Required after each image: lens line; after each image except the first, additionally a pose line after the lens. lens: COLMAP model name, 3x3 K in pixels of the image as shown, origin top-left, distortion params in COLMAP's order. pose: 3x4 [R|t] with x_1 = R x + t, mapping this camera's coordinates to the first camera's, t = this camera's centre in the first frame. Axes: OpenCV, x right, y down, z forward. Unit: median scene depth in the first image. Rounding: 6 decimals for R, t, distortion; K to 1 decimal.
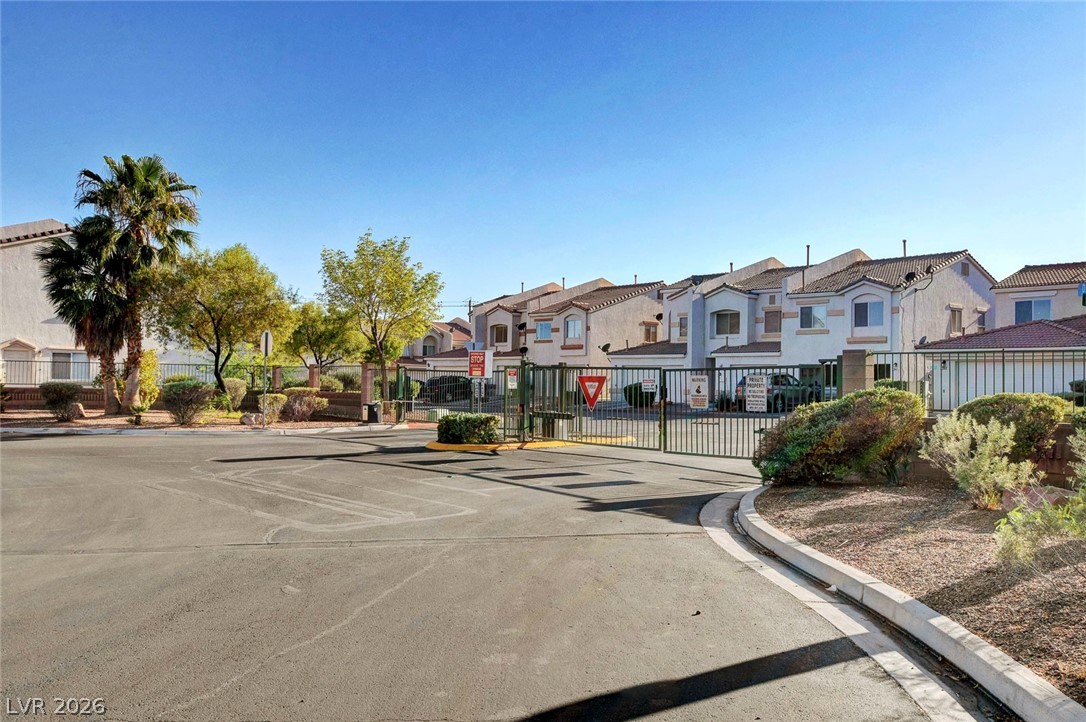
lens RADIAL K [[921.6, 0, 543.0], [0, 921.6, 361.0], [0, 0, 1]] dist [0.005098, 0.009741]
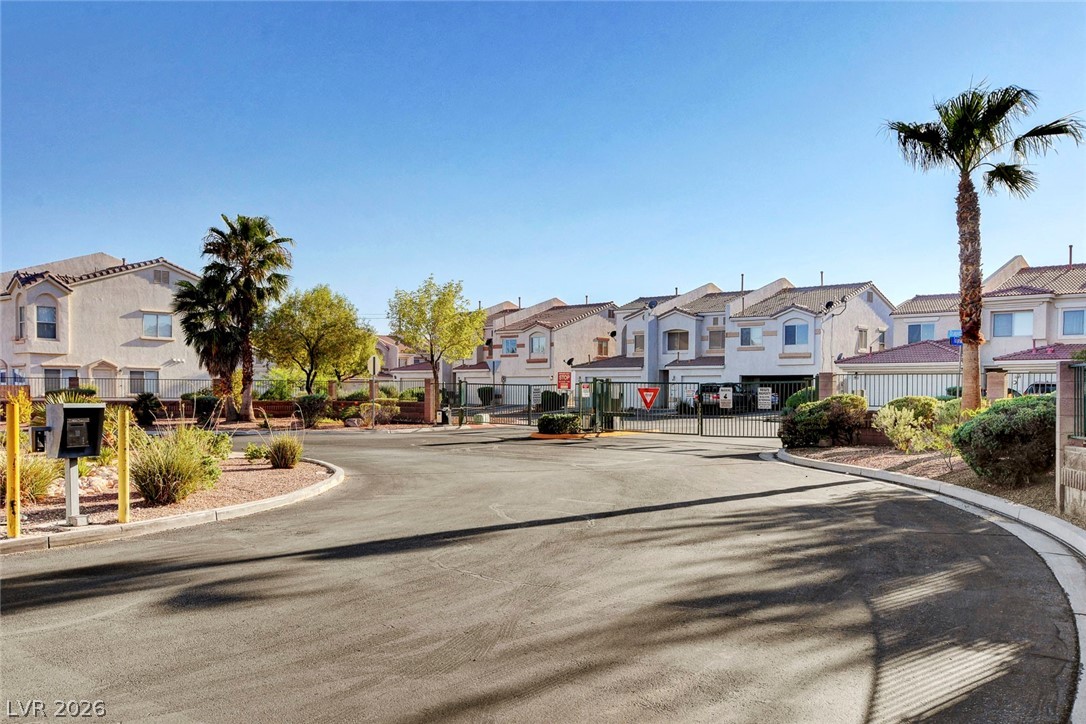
lens RADIAL K [[969.1, 0, 543.6], [0, 969.1, 425.9], [0, 0, 1]] dist [0.000240, -0.001554]
pose [[0.992966, -0.014196, 0.117545, -0.136405], [0.007240, 0.998208, 0.059394, -0.007876], [-0.118178, -0.058125, 0.991290, -0.253474]]
